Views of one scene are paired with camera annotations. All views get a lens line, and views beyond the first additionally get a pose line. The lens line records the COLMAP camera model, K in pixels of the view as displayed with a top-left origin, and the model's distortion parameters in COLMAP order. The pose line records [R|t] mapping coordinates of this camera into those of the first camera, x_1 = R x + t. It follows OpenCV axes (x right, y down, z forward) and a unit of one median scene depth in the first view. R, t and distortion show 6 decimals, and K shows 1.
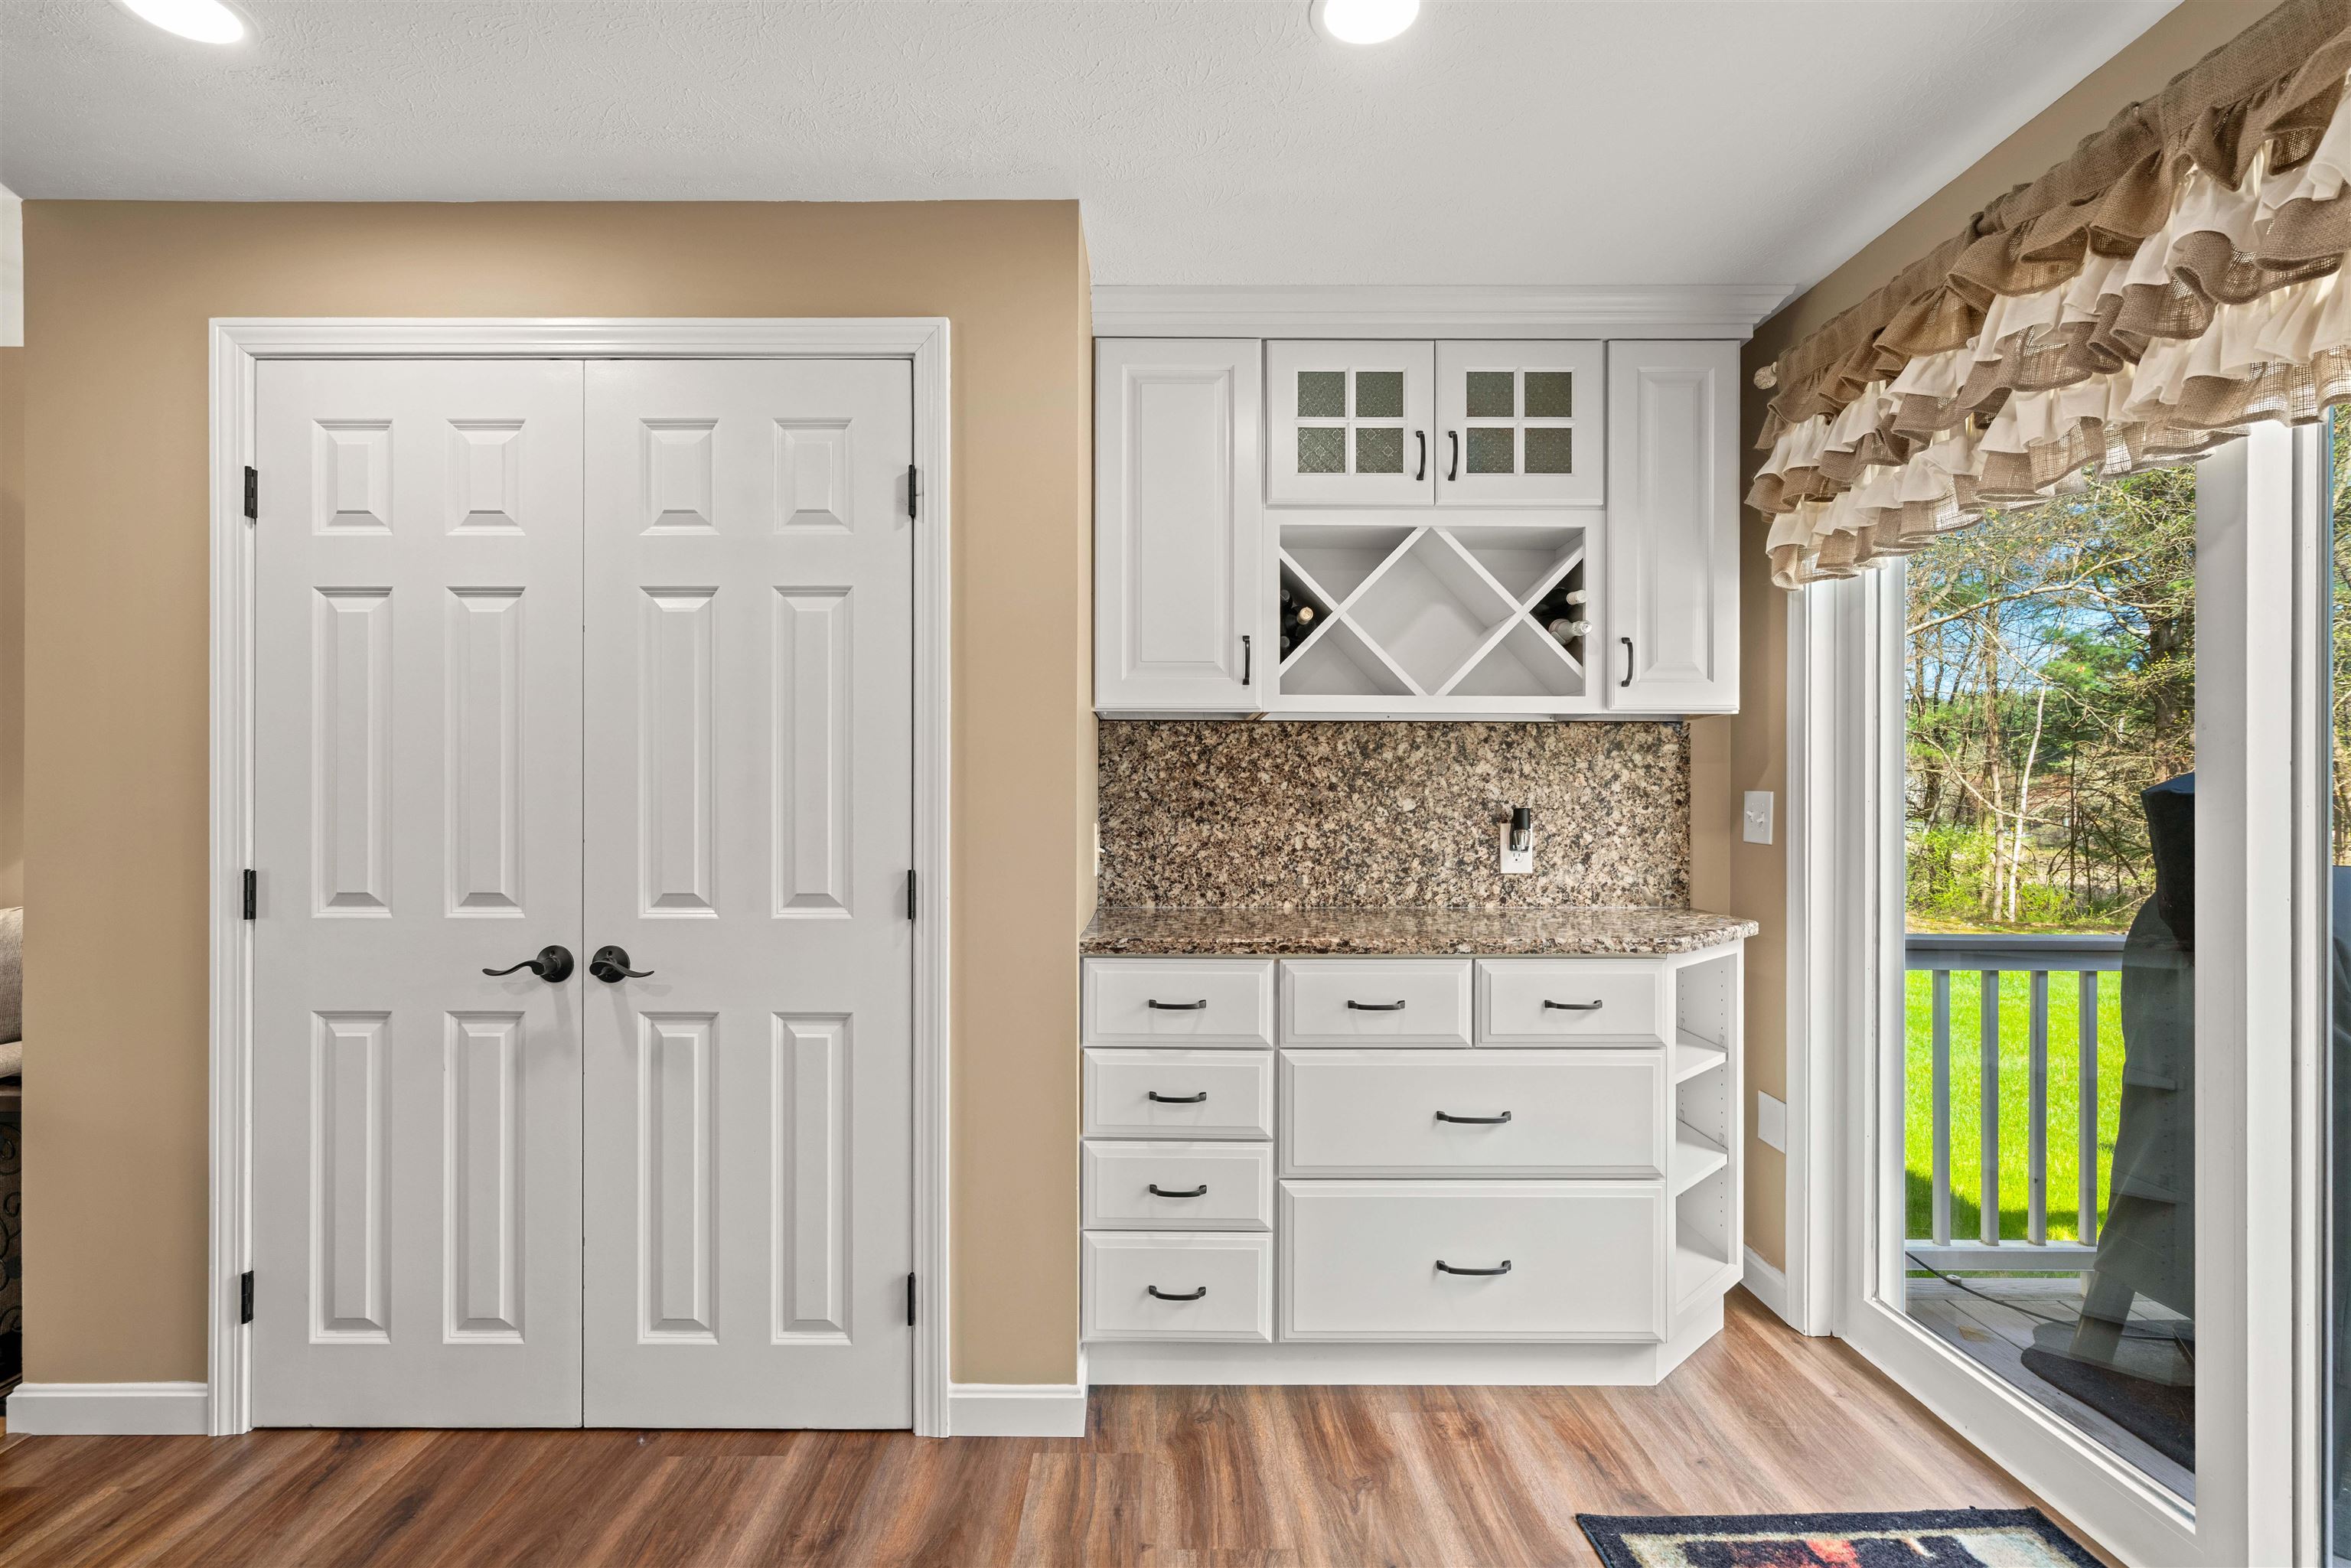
lens RADIAL K [[1123.0, 0, 1166.4], [0, 1123.0, 798.7], [0, 0, 1]] dist [-0.007508, 0.002733]
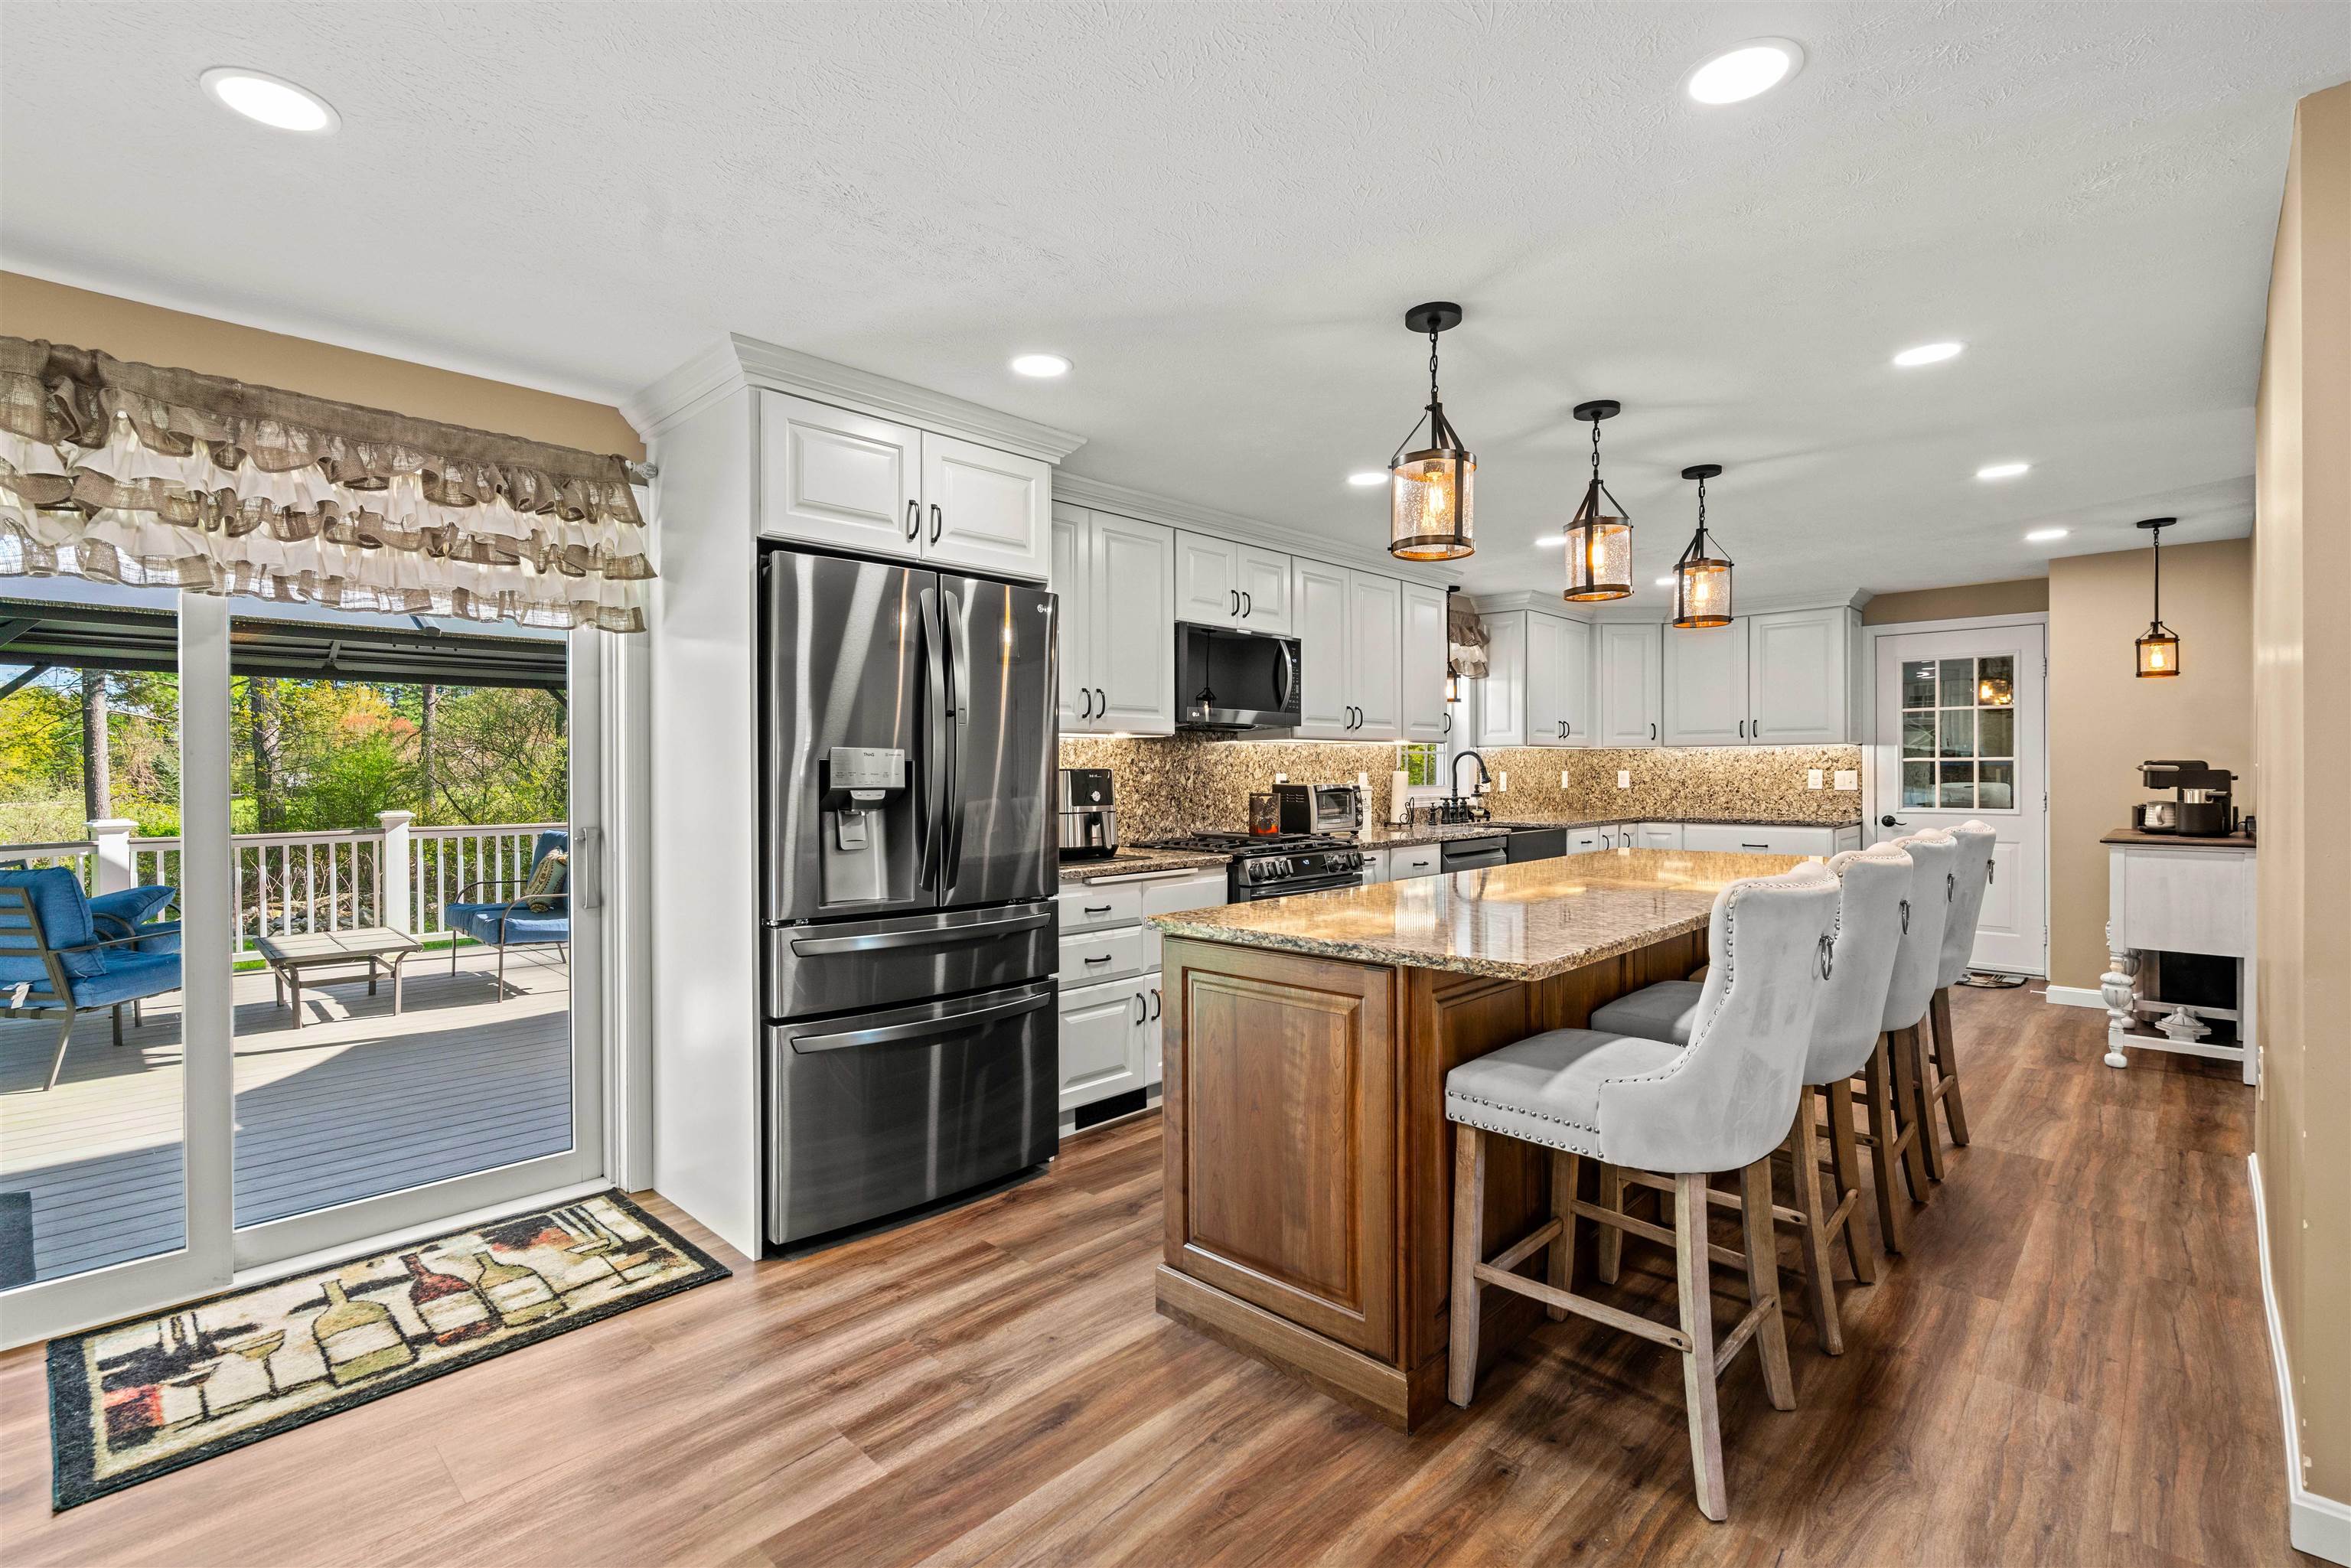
lens RADIAL K [[1055.3, 0, 1158.1], [0, 1055.3, 778.0], [0, 0, 1]] dist [-0.010860, 0.002930]
pose [[-0.708692, -0.001949, 0.705515, -0.846807], [0.002495, 0.999983, 0.005268, -0.024590], [-0.705514, 0.005494, -0.708675, 0.798639]]
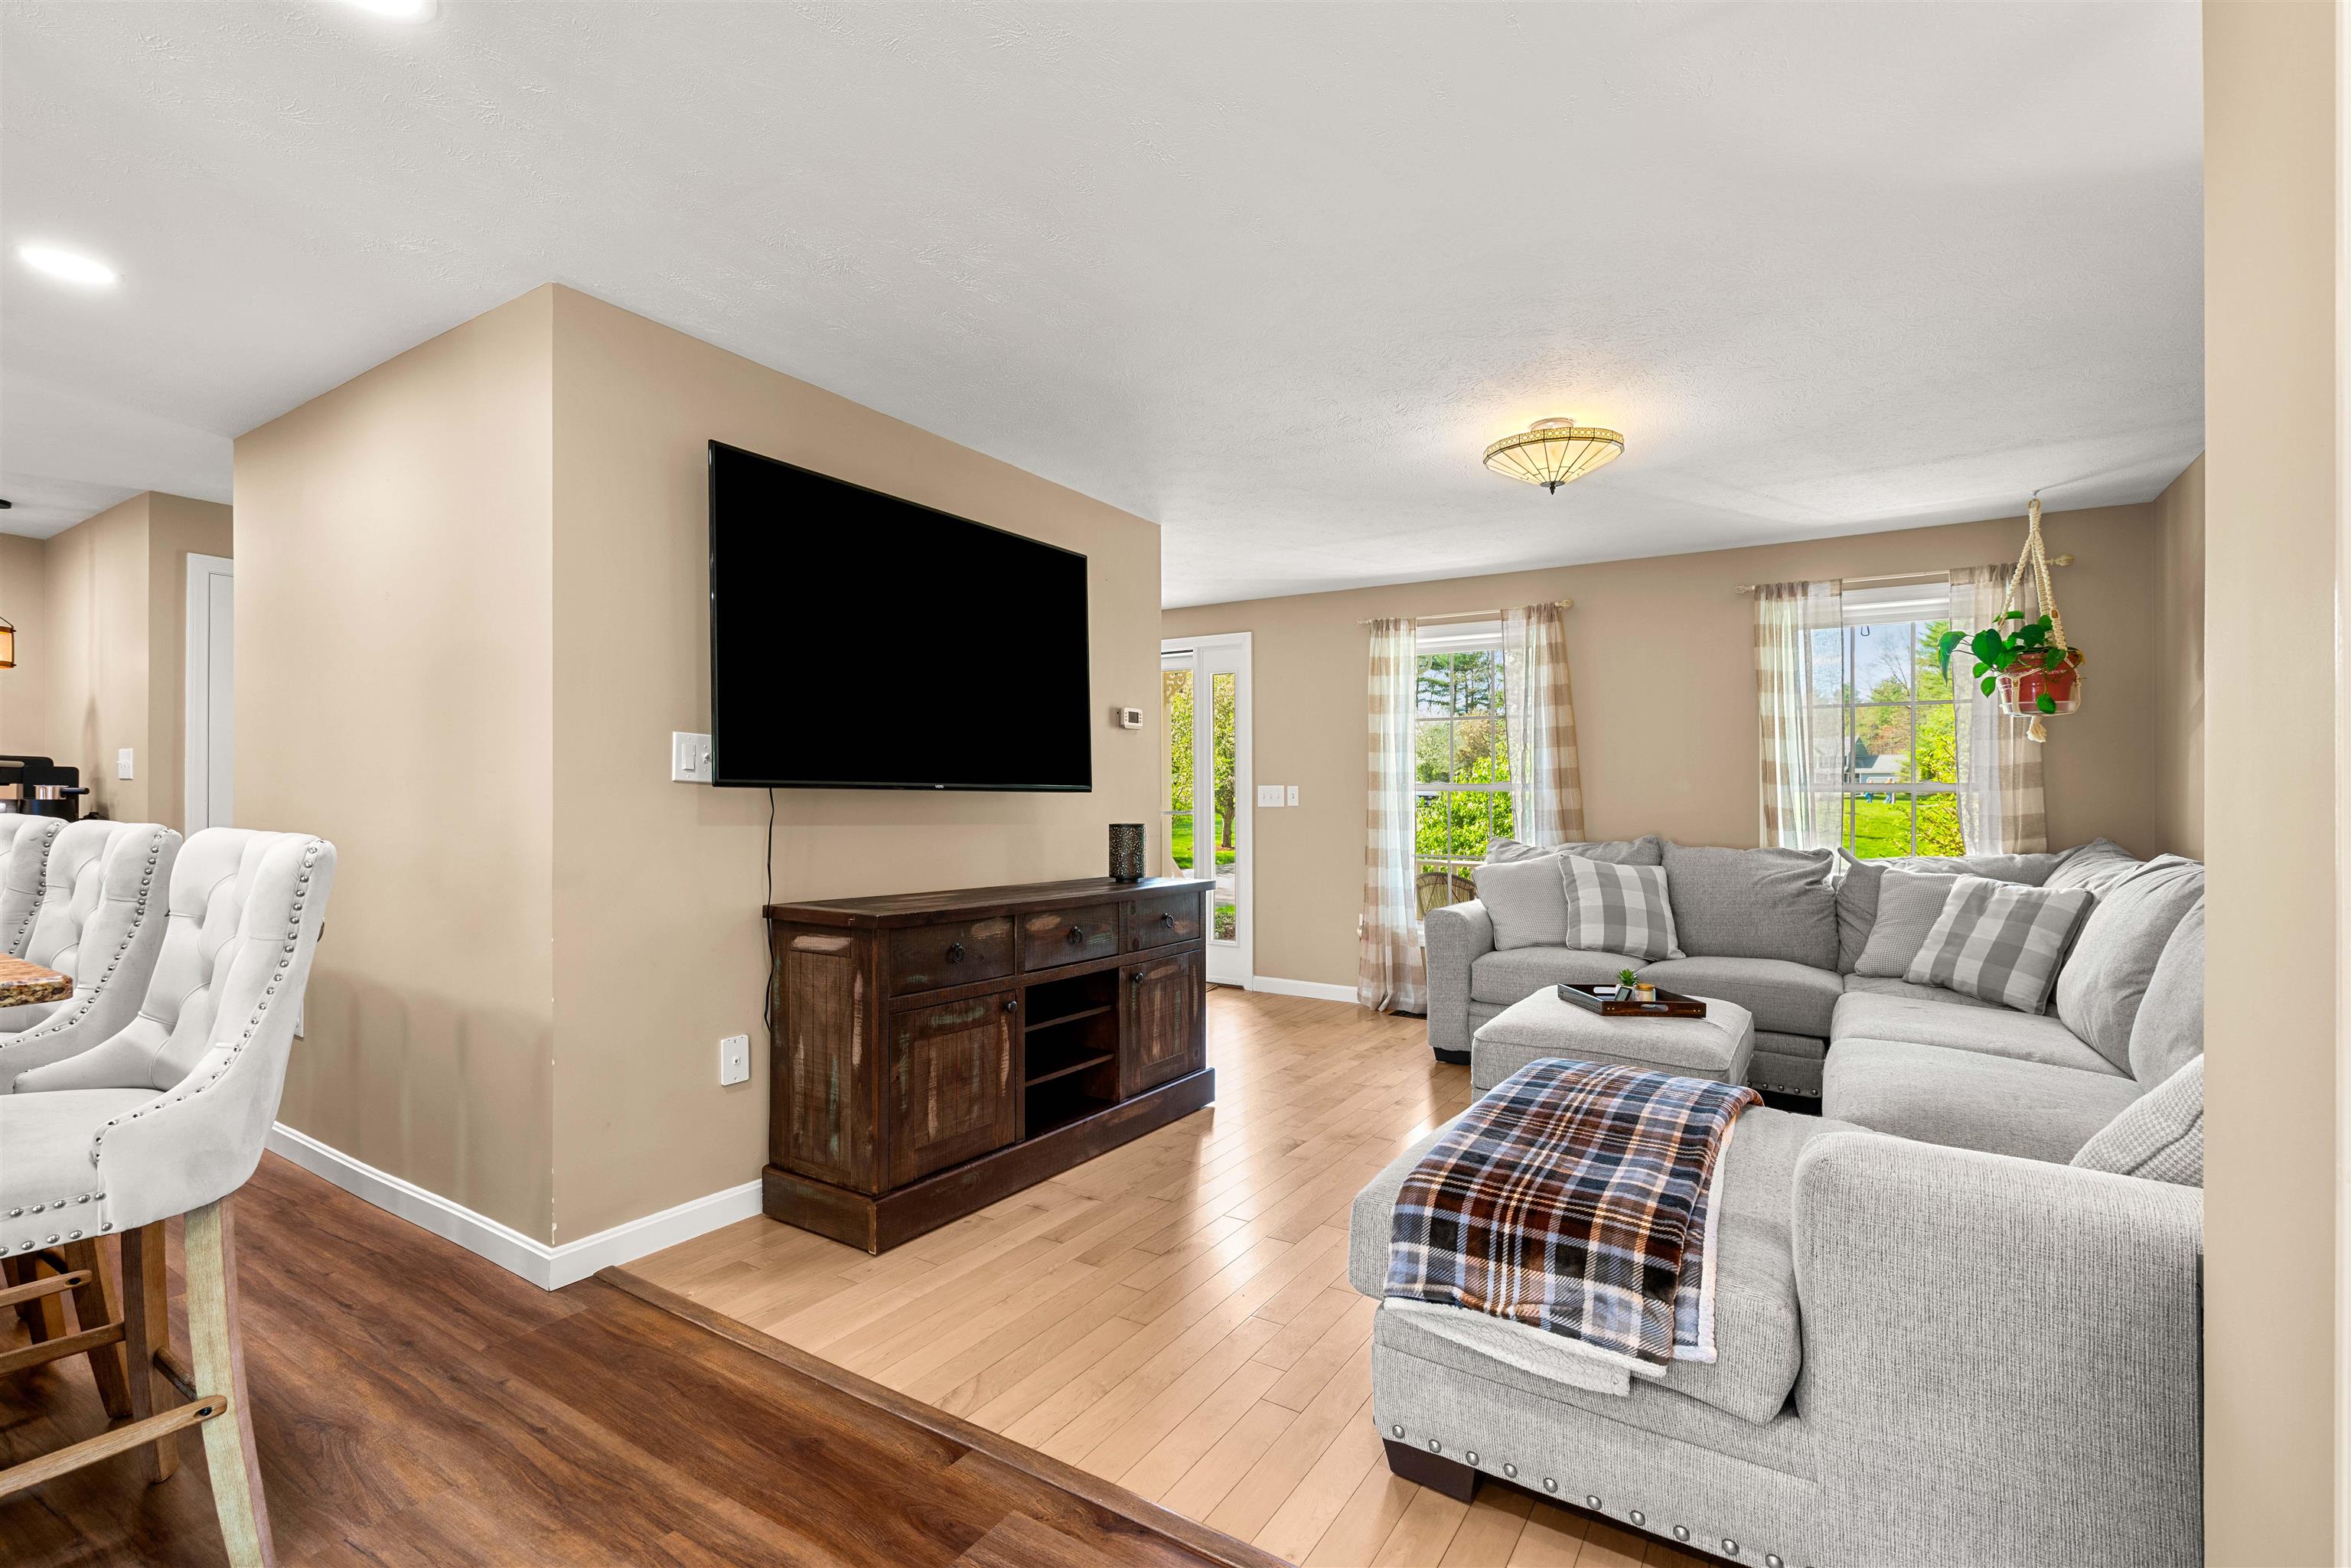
lens RADIAL K [[1055.3, 0, 1164.2], [0, 1055.3, 784.3], [0, 0, 1]] dist [-0.010860, 0.002930]
pose [[-0.538977, -0.016555, -0.842158, -0.325140], [-0.006293, 0.999858, -0.015628, 0.026895], [0.842297, -0.003123, -0.539005, 0.810890]]
